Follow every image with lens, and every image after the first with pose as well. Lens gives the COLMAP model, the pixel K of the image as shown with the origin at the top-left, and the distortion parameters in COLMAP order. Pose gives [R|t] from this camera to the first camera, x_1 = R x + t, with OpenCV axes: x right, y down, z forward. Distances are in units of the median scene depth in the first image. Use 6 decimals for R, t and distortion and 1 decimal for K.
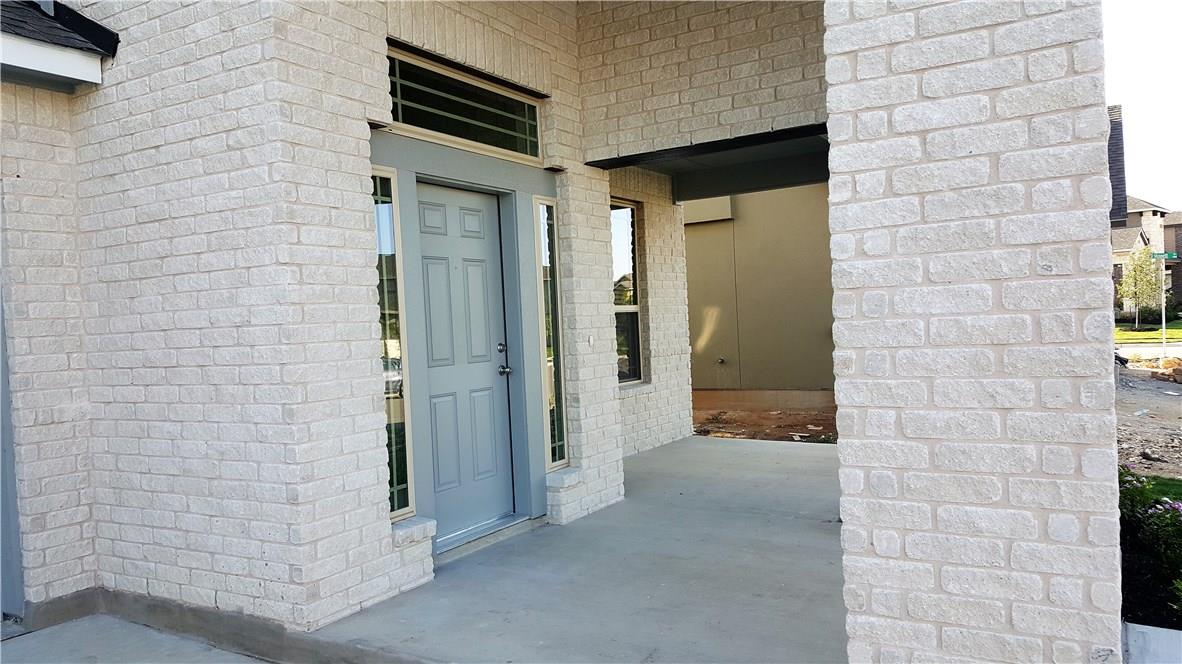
lens RADIAL K [[895.2, 0, 575.6], [0, 895.2, 369.5], [0, 0, 1]] dist [0.112711, -0.184541]
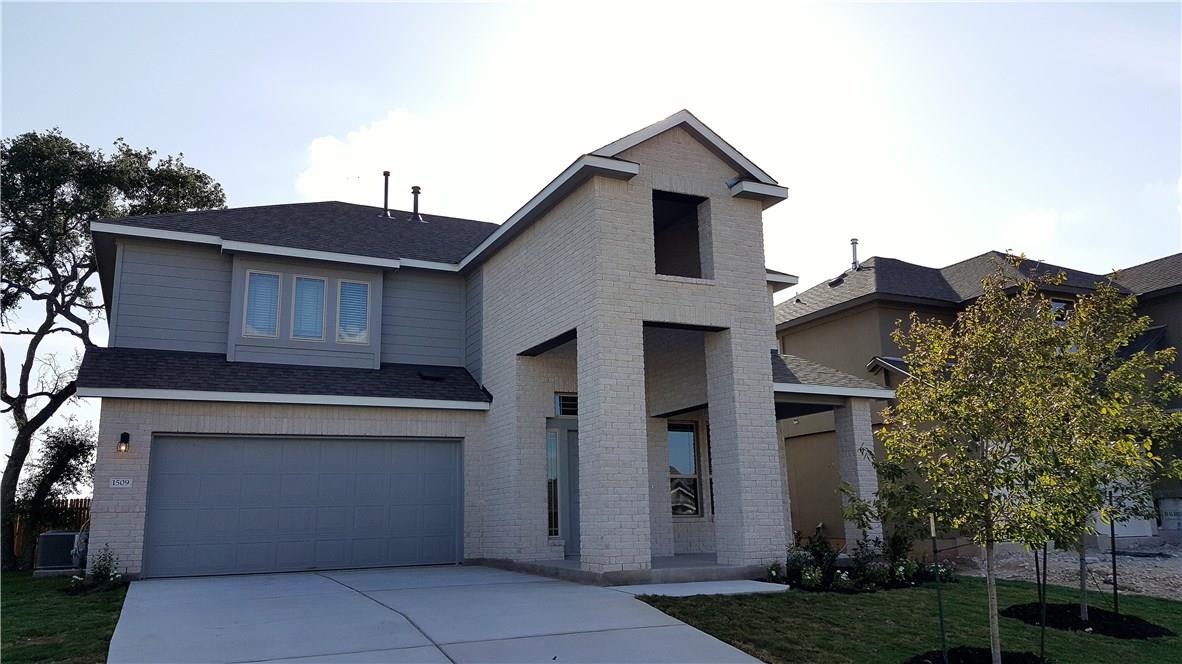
lens RADIAL K [[895.2, 0, 575.6], [0, 895.2, 369.5], [0, 0, 1]] dist [0.112711, -0.184541]
pose [[0.835699, -0.071692, -0.544488, 1.675570], [-0.039290, 0.981097, -0.189484, 0.183316], [0.547780, 0.179745, 0.817086, -1.703265]]
